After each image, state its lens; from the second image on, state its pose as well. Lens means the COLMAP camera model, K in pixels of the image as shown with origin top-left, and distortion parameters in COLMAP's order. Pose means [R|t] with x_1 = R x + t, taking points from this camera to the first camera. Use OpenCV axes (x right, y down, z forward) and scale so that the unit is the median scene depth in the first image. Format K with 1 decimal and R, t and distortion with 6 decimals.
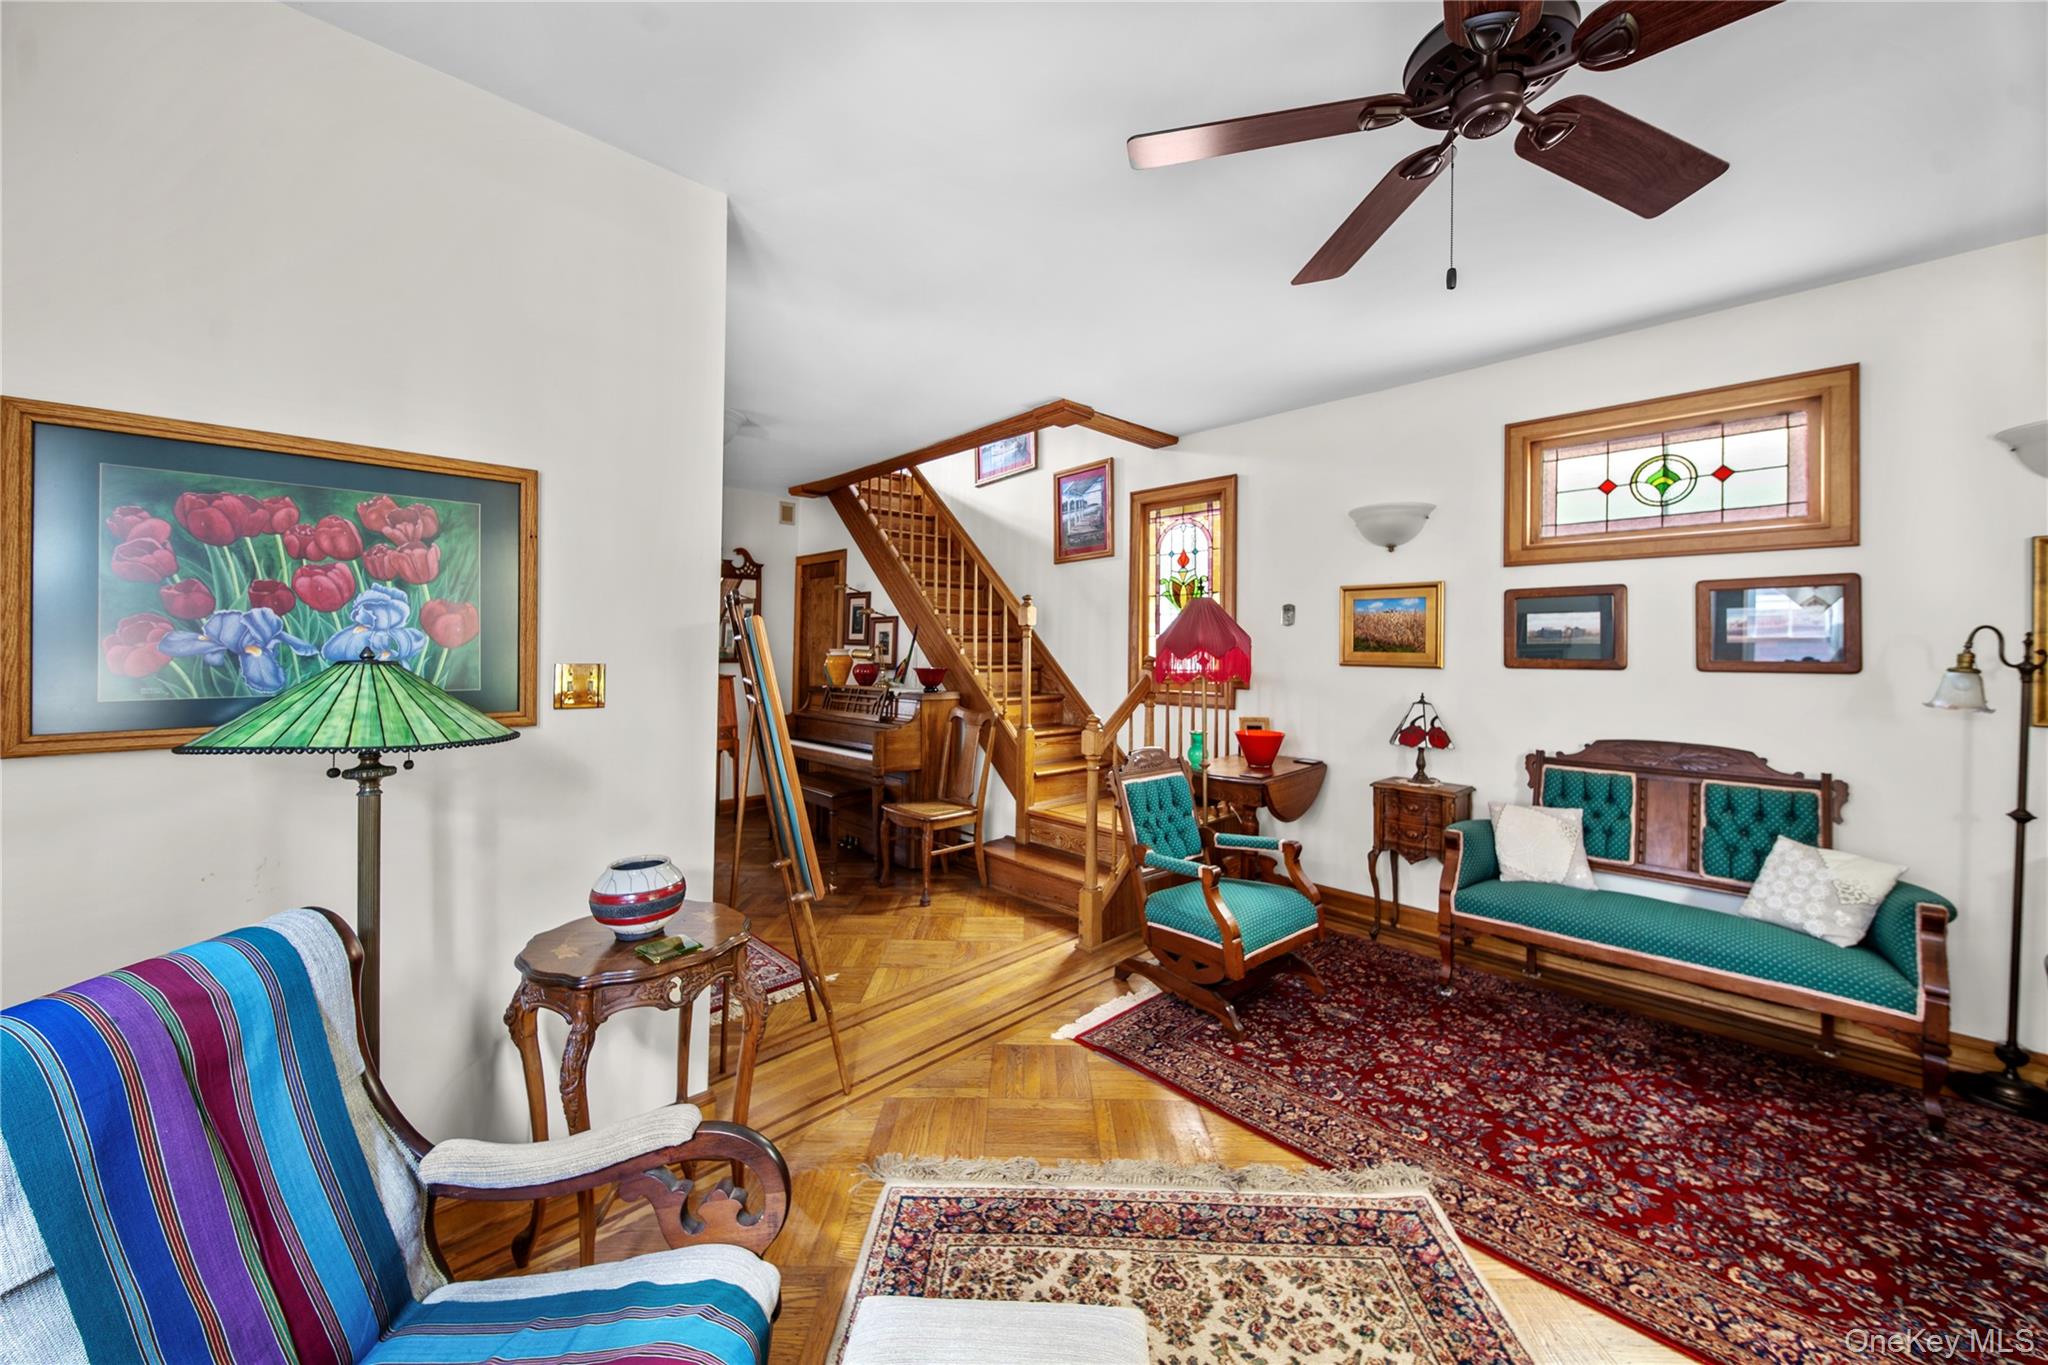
lens RADIAL K [[736.8, 0, 998.6], [0, 736.8, 665.1], [0, 0, 1]] dist [-0.000265, -0.000122]
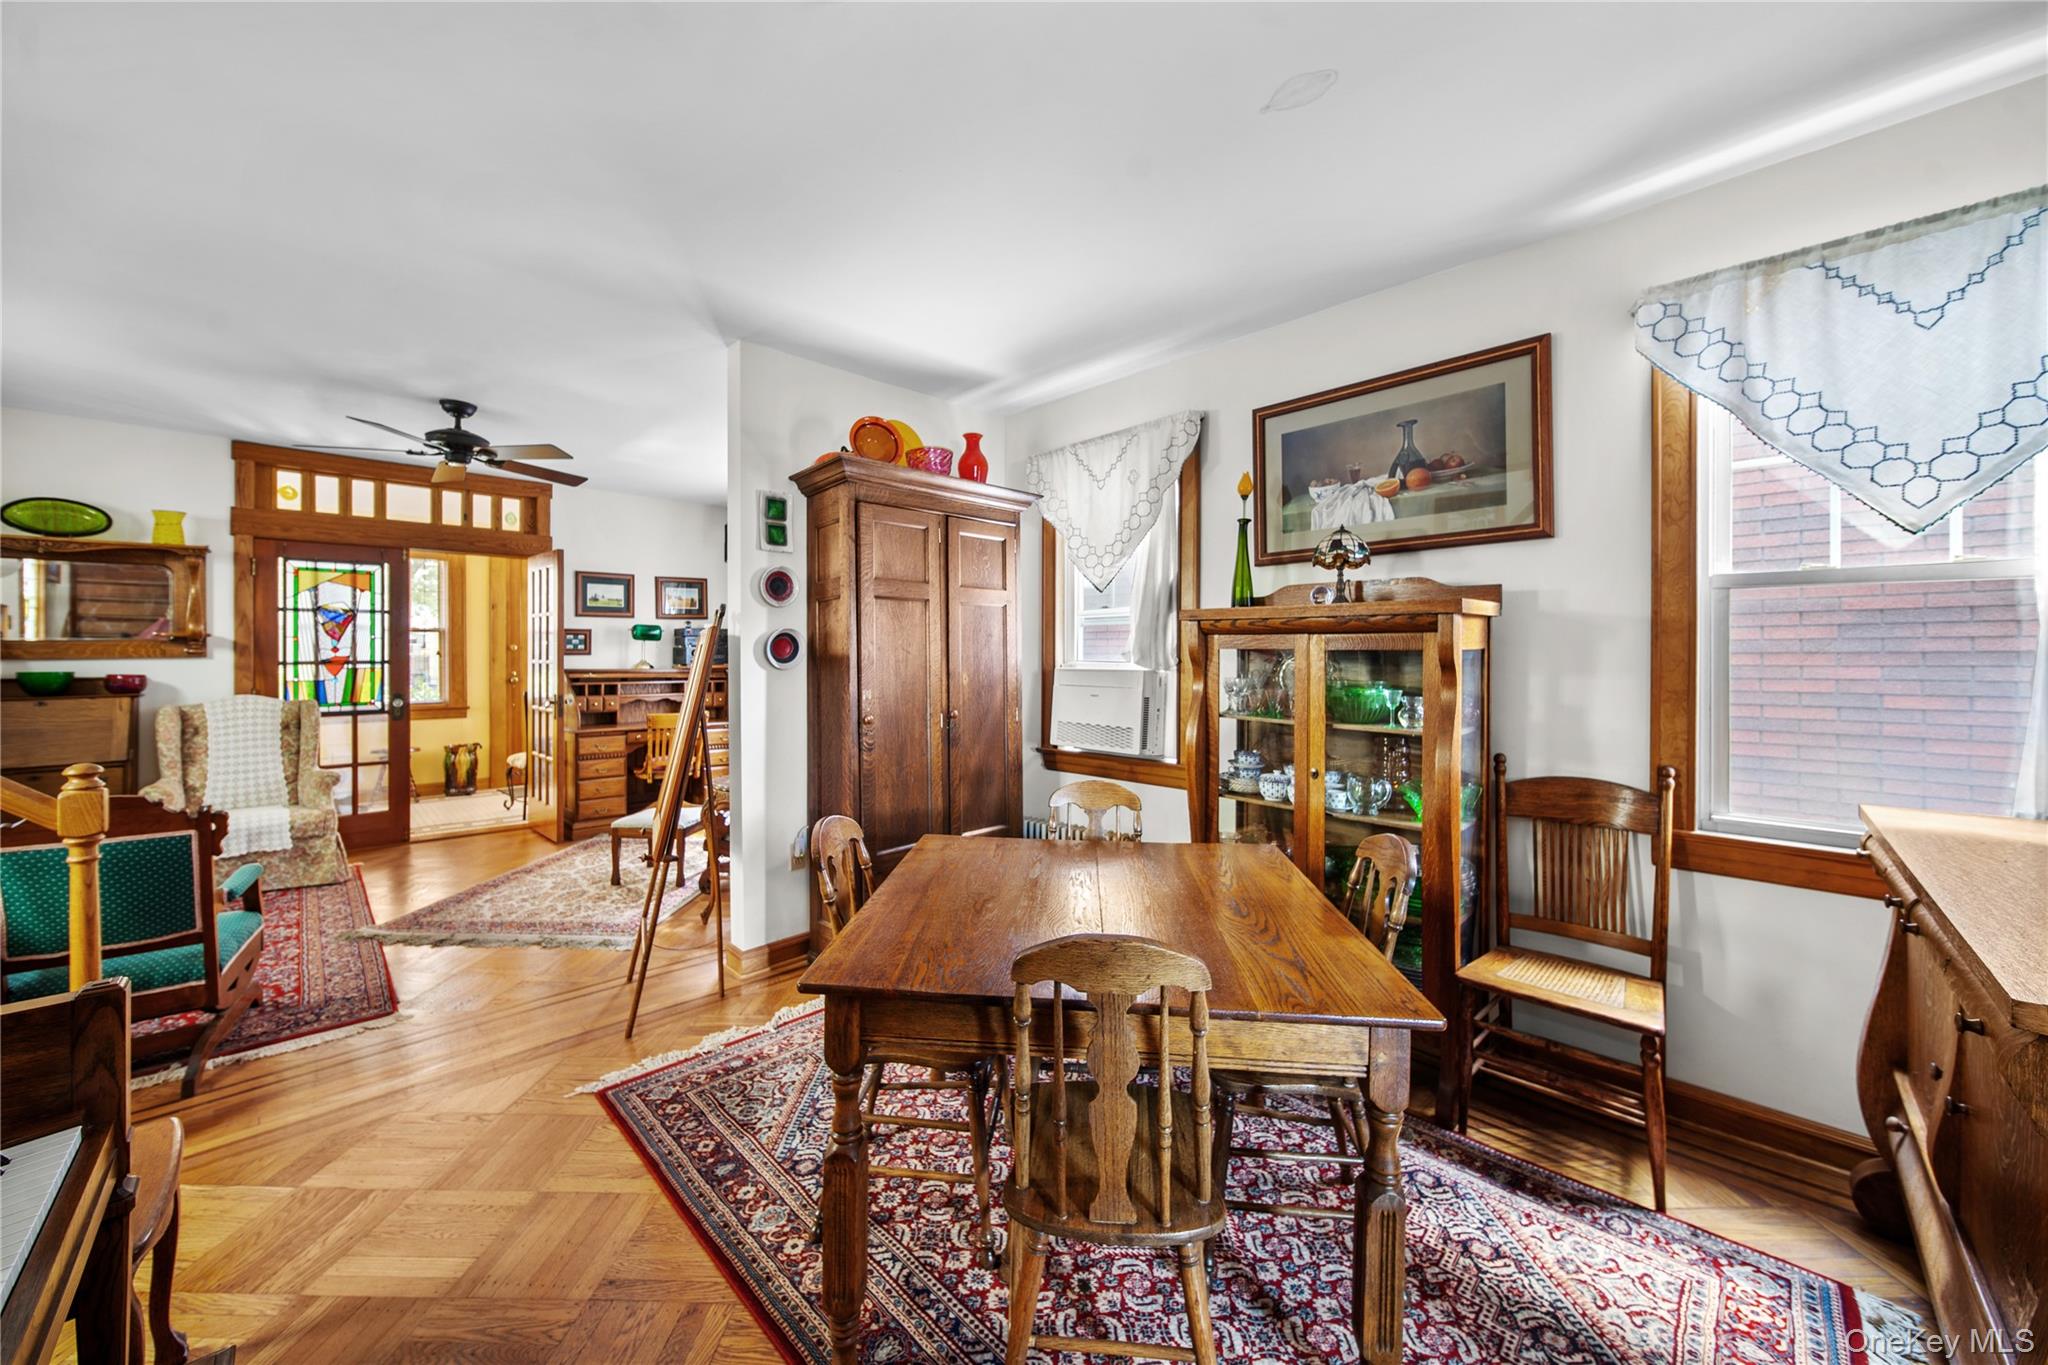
lens RADIAL K [[736.8, 0, 998.6], [0, 736.8, 665.1], [0, 0, 1]] dist [-0.000265, -0.000122]
pose [[-0.999616, -0.001763, -0.027636, -1.047457], [-0.002423, 0.999712, 0.023863, -0.043721], [0.027586, 0.023920, -0.999333, 2.926943]]
